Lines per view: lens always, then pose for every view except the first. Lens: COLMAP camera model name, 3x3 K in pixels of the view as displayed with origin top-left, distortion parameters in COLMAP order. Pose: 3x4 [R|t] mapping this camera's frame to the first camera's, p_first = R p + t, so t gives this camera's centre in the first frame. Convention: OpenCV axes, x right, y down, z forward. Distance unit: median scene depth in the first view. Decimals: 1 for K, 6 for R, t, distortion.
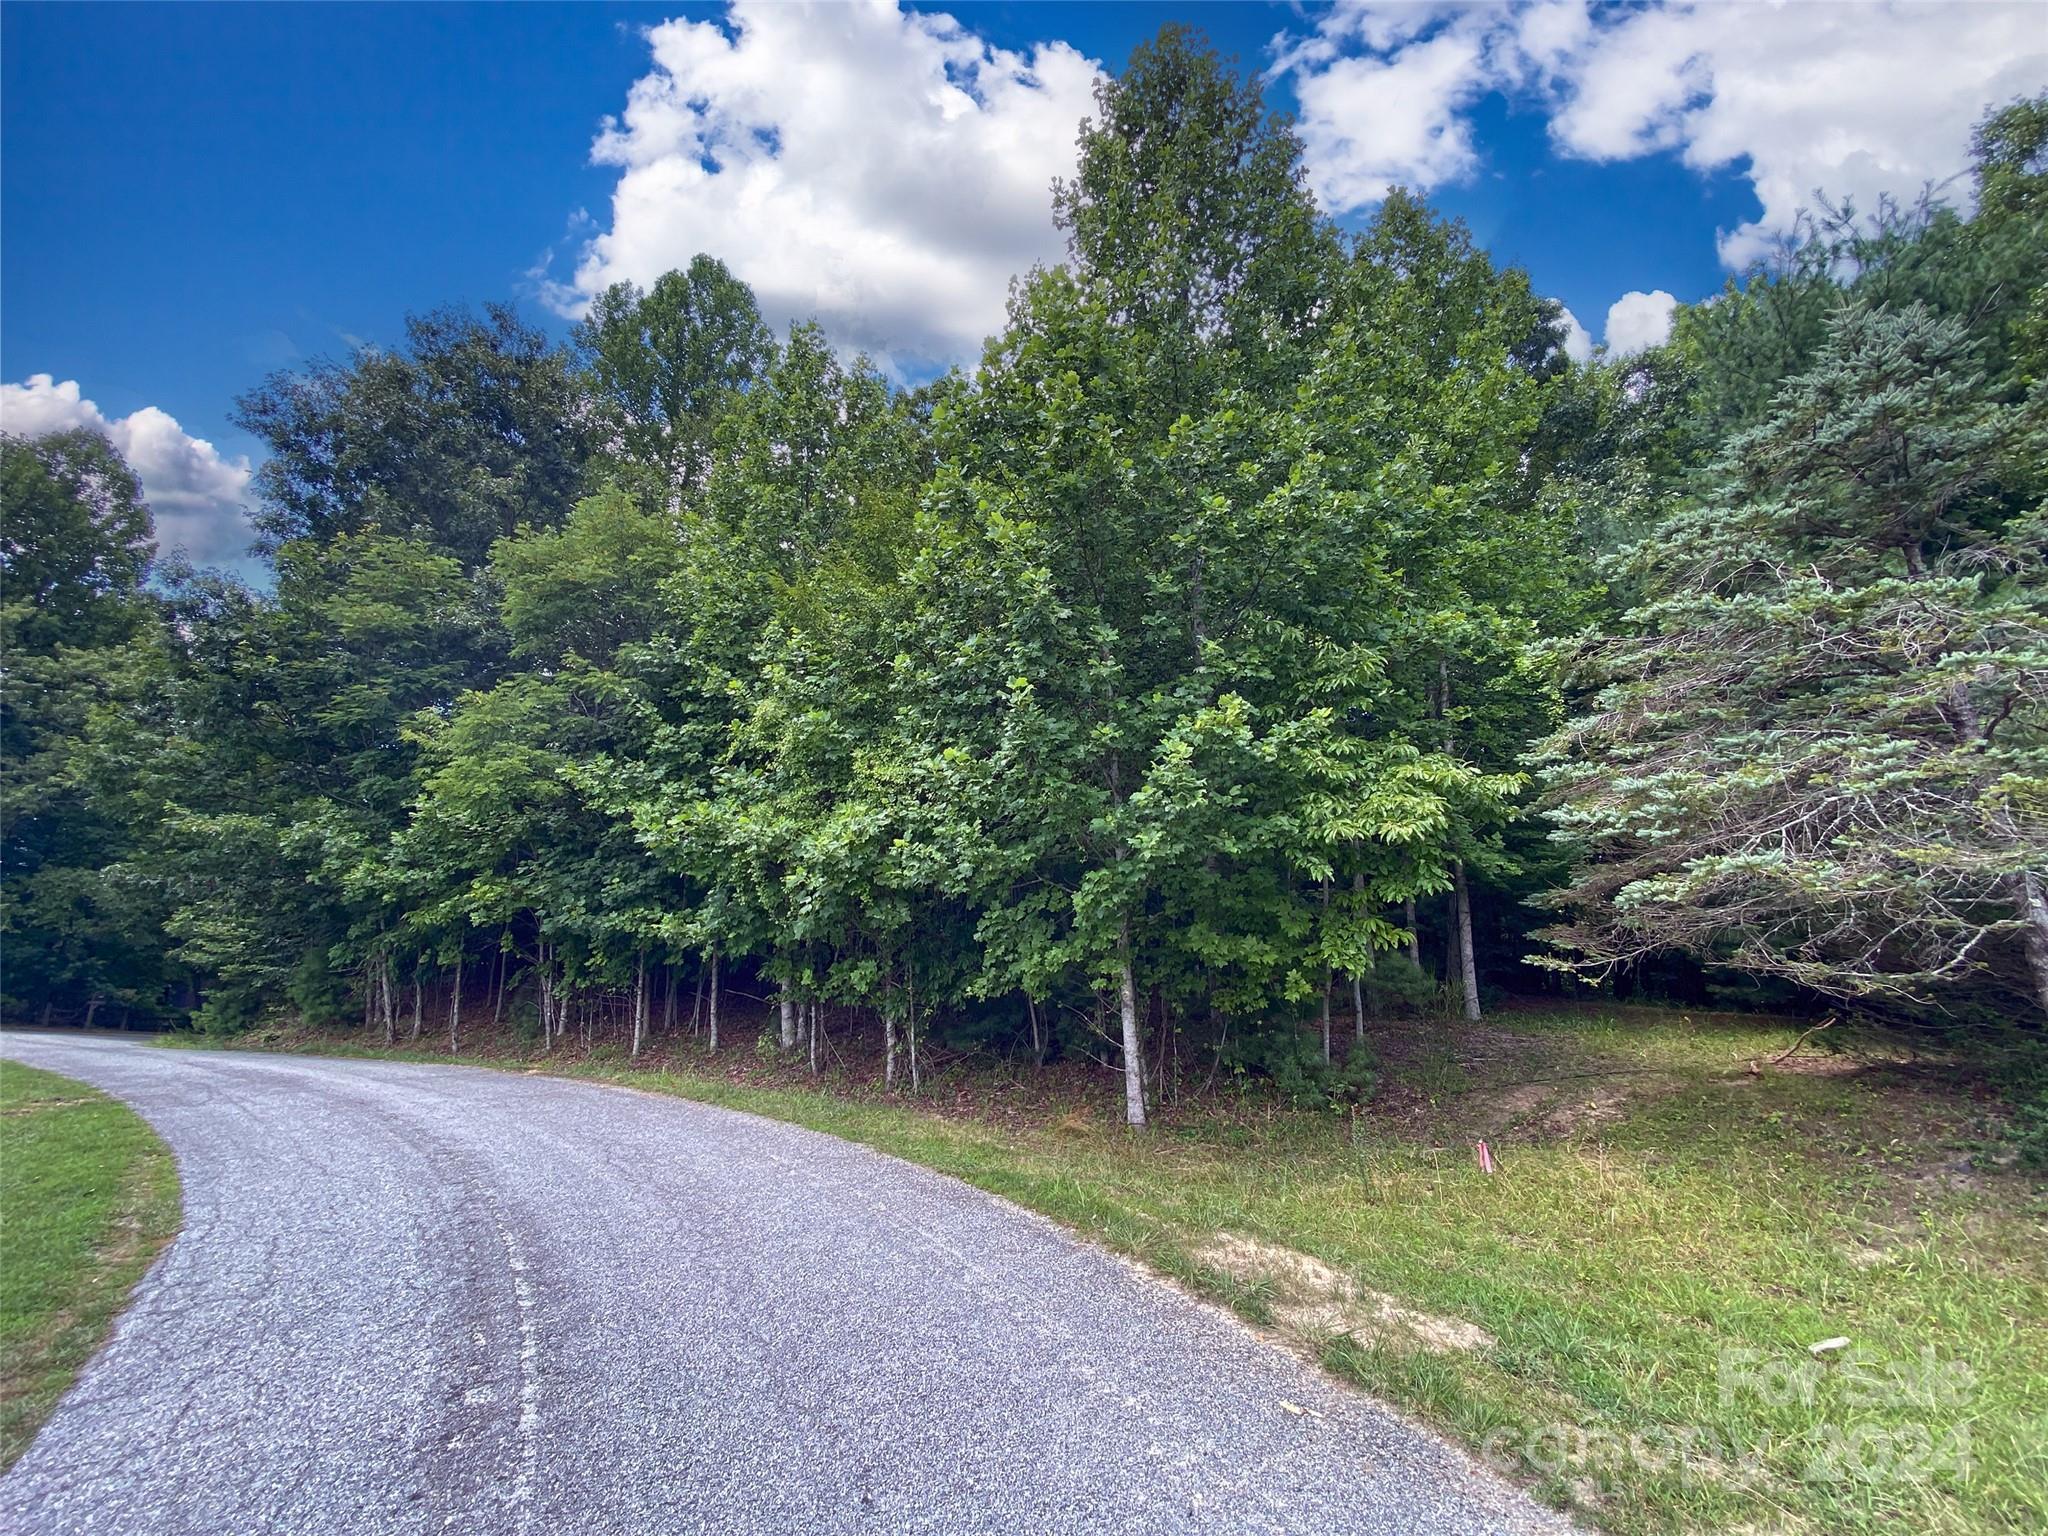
lens RADIAL K [[821.7, 0, 1017.8], [0, 821.7, 782.3], [0, 0, 1]] dist [0.018231, -0.021332]
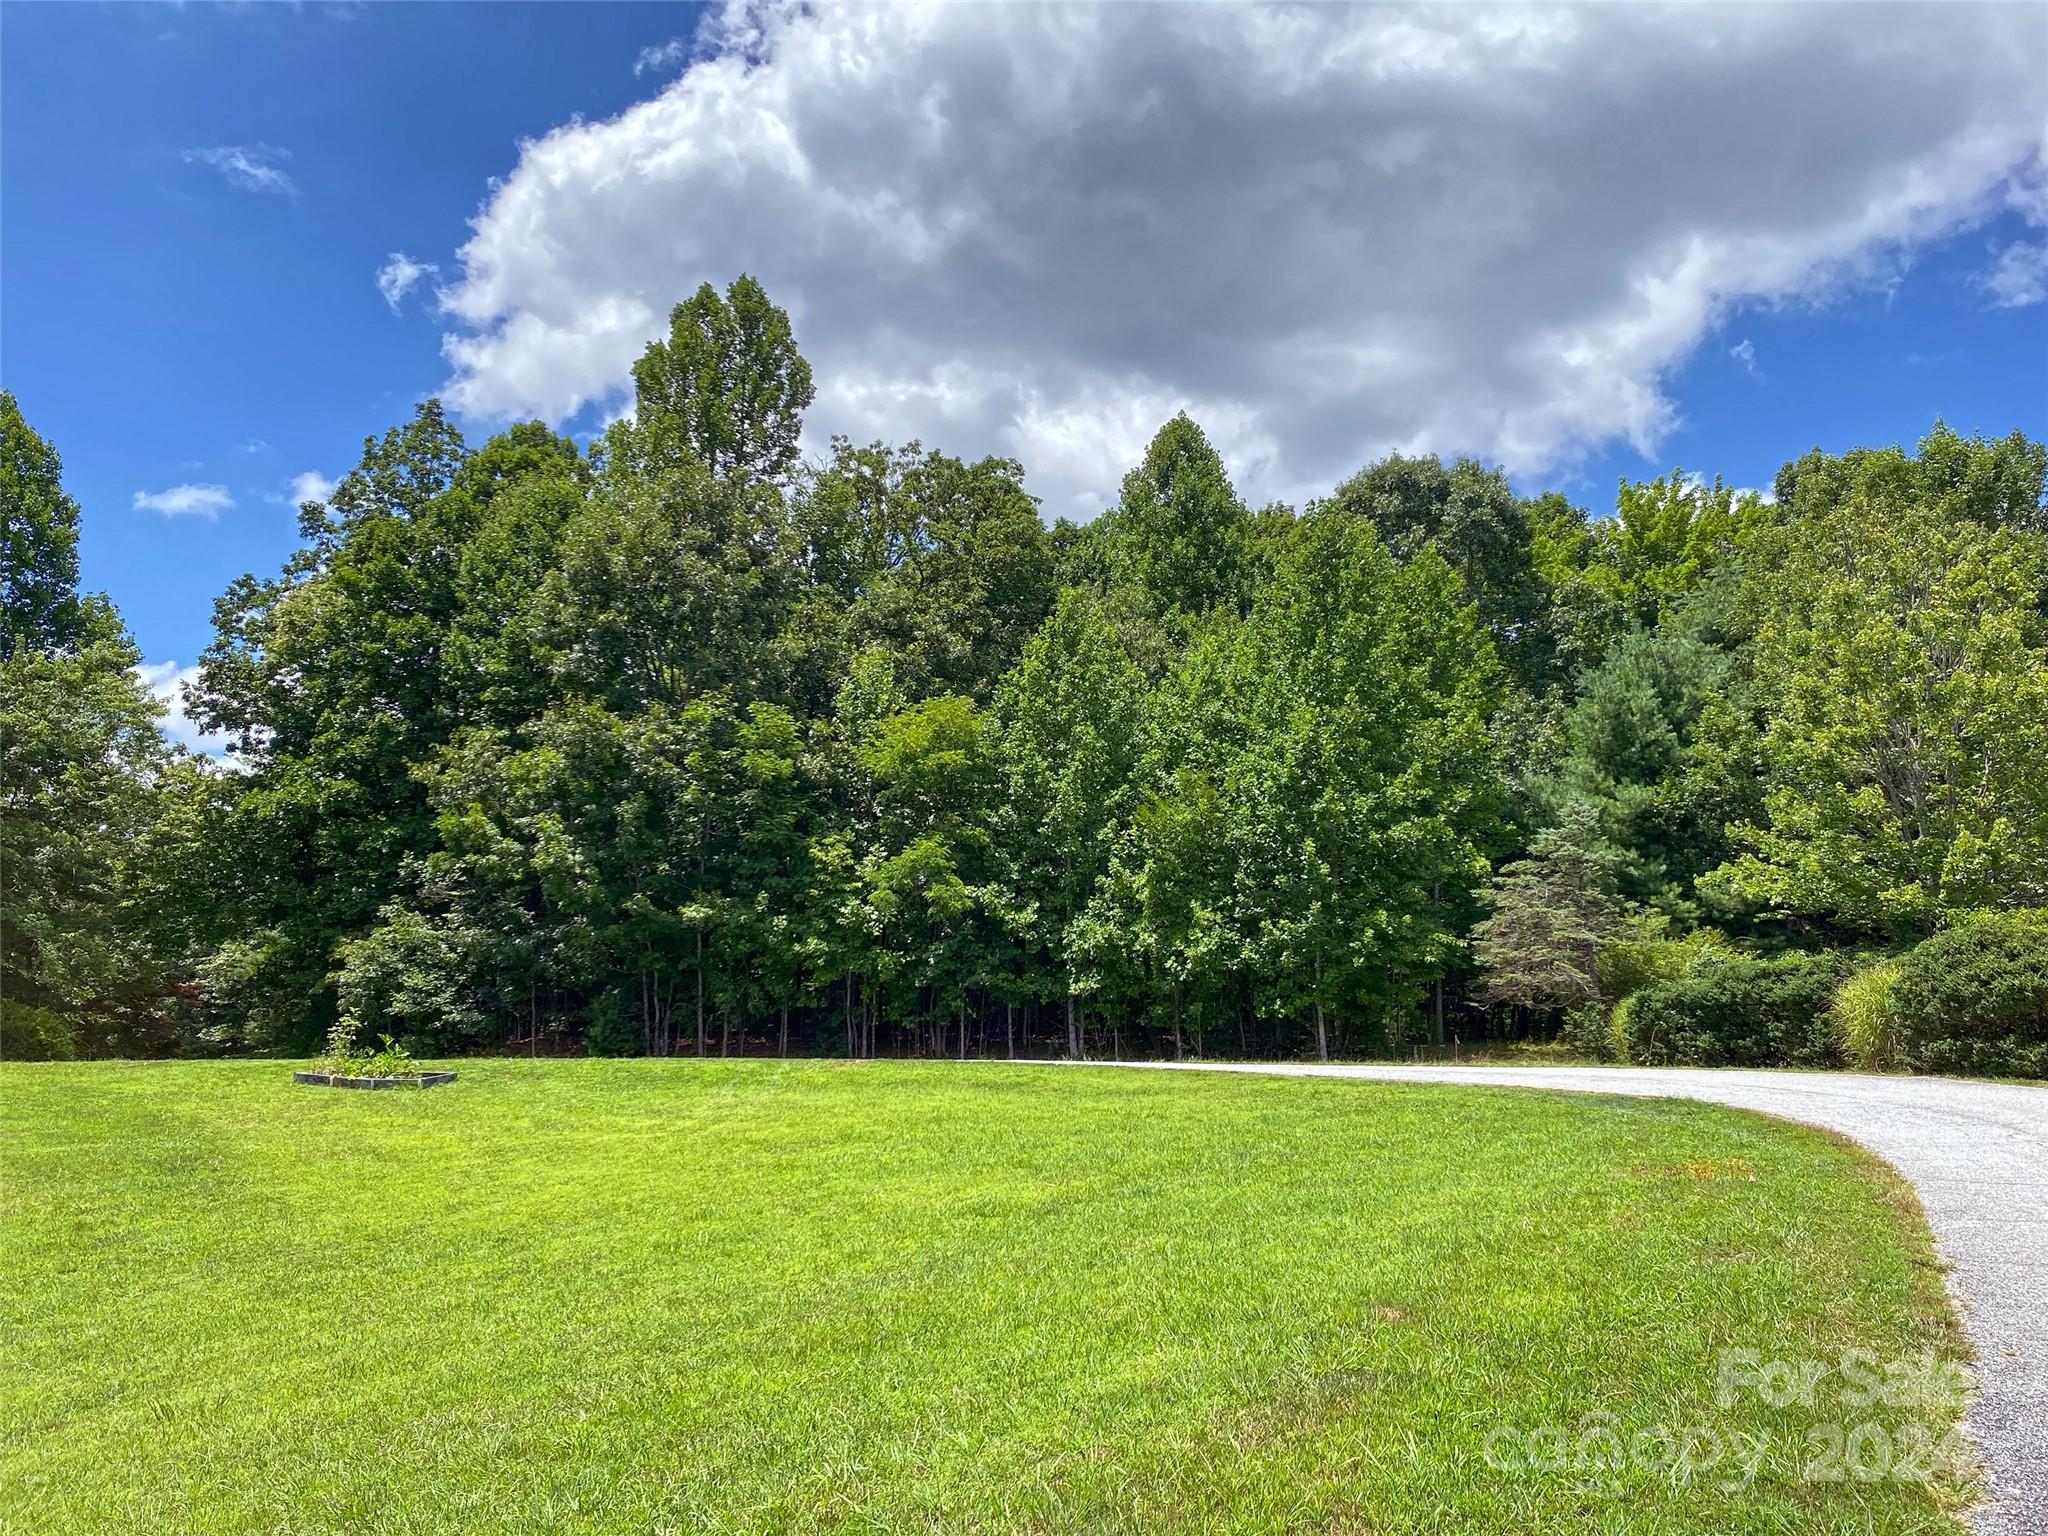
lens RADIAL K [[1540.3, 0, 1024.0], [0, 1540.3, 768.0], [0, 0, 1]] dist [0.038481, -0.087852]
pose [[0.966241, 0.056048, 0.251470, -2.156727], [-0.061646, 0.997994, 0.014432, -0.556991], [-0.250157, -0.029447, 0.967757, -3.617861]]
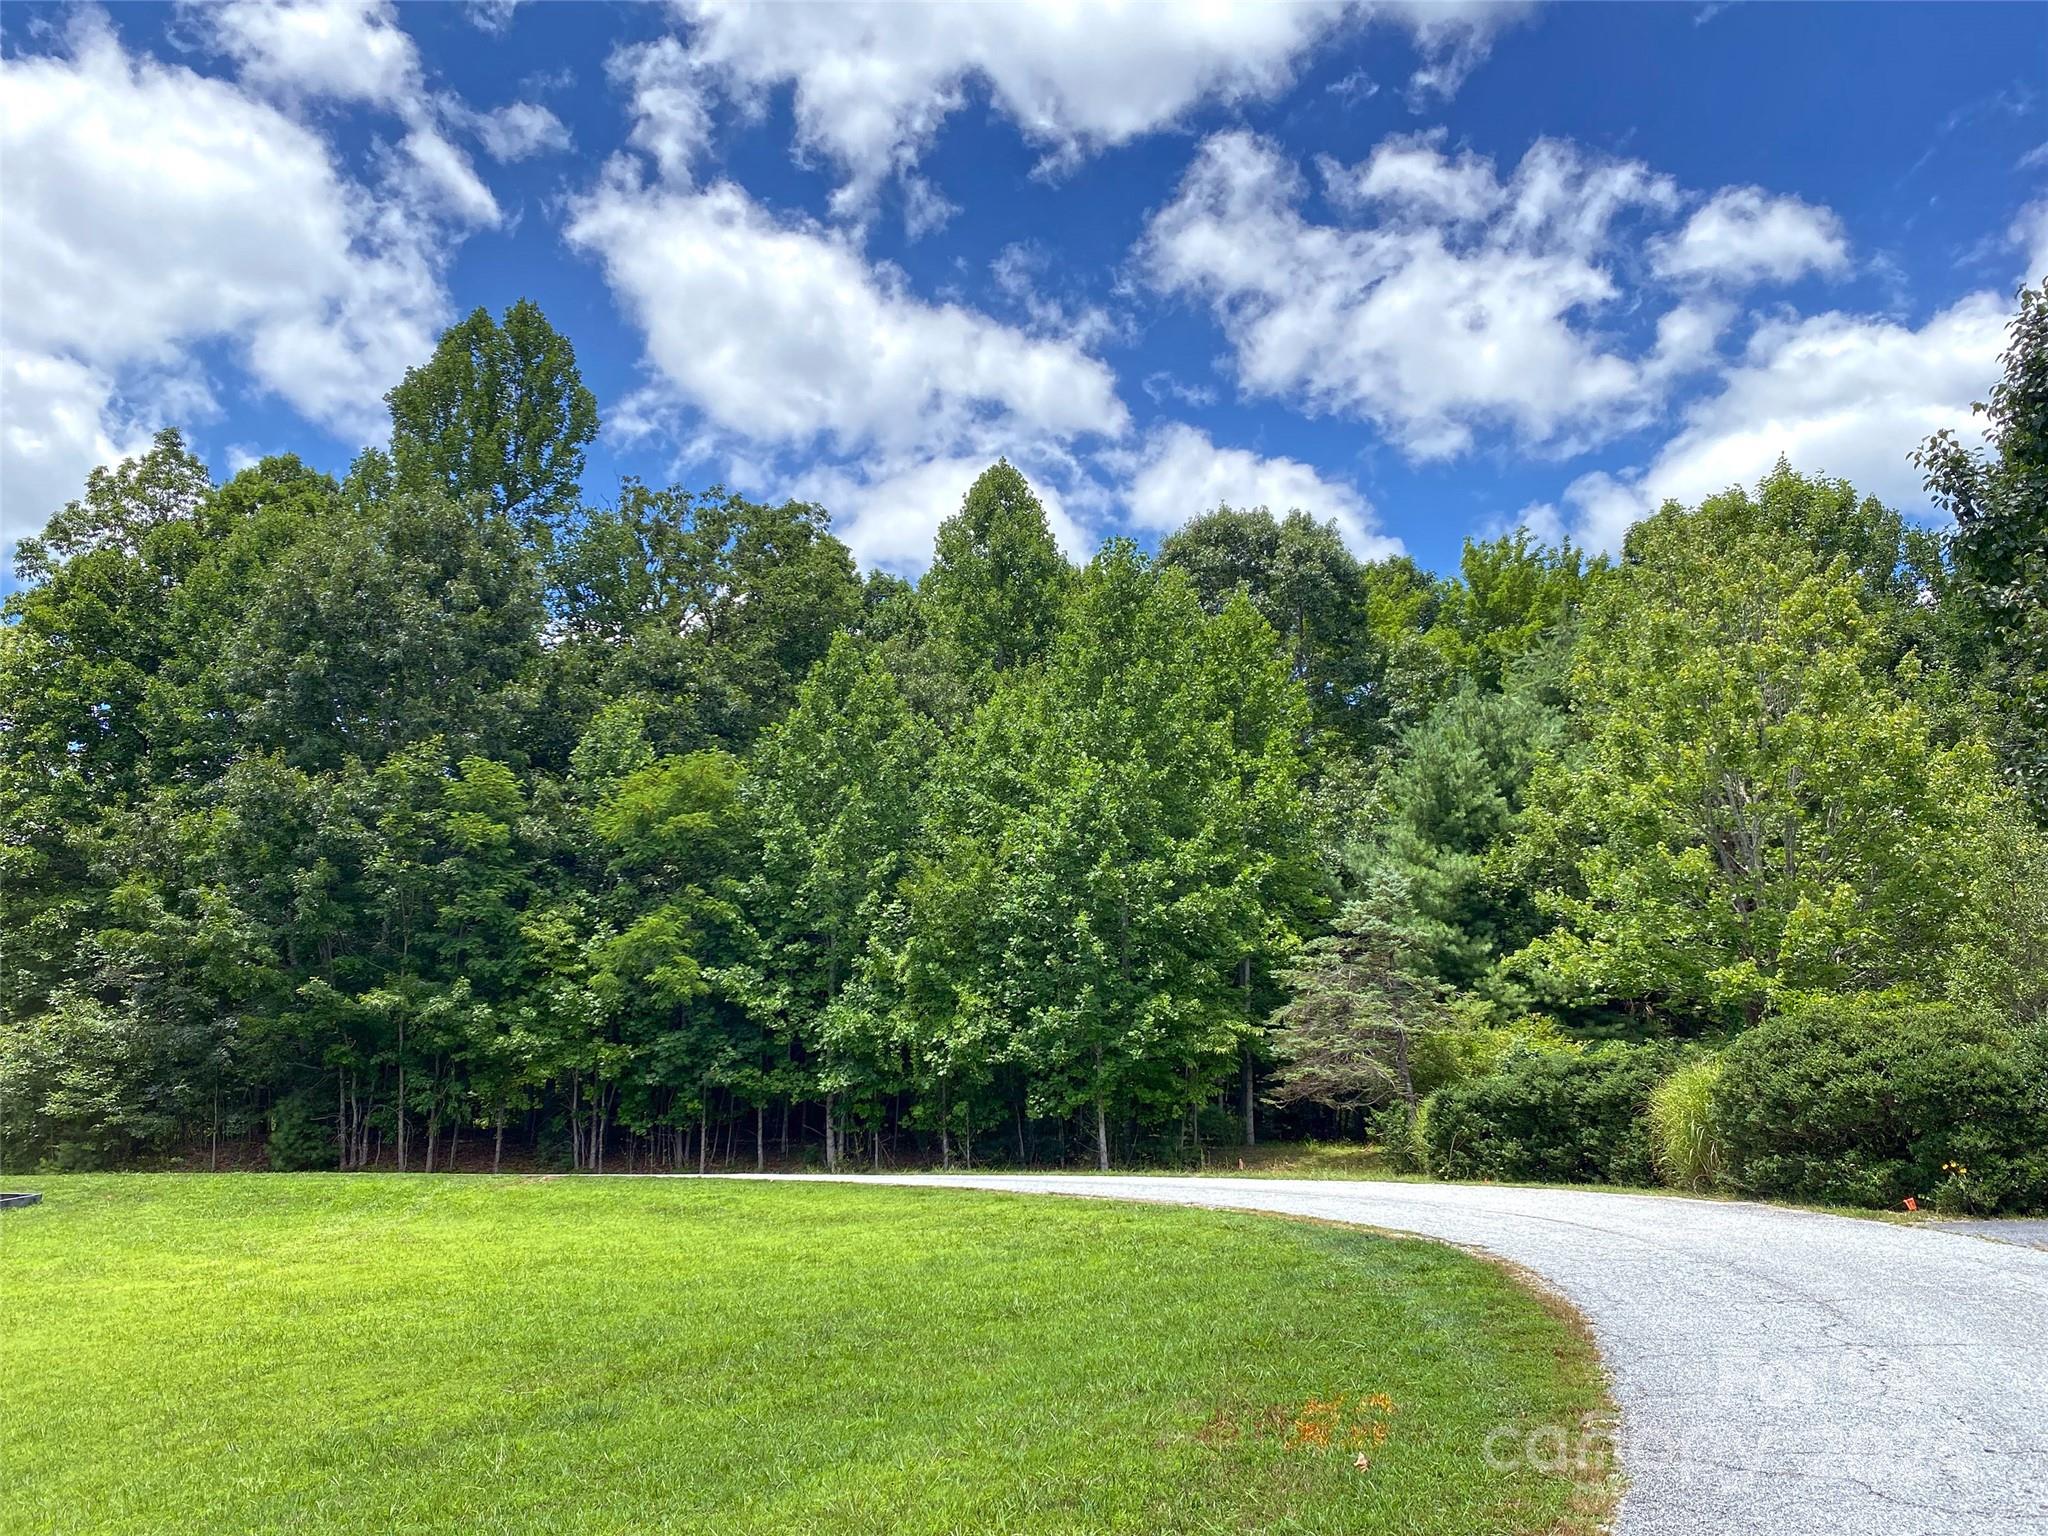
lens RADIAL K [[1539.5, 0, 1024.0], [0, 1539.5, 768.0], [0, 0, 1]] dist [0.098329, -0.228539]
pose [[0.947638, 0.076662, 0.310009, -1.540440], [-0.066117, 0.996824, -0.044399, -0.512916], [-0.312428, 0.021577, 0.949696, -3.120659]]
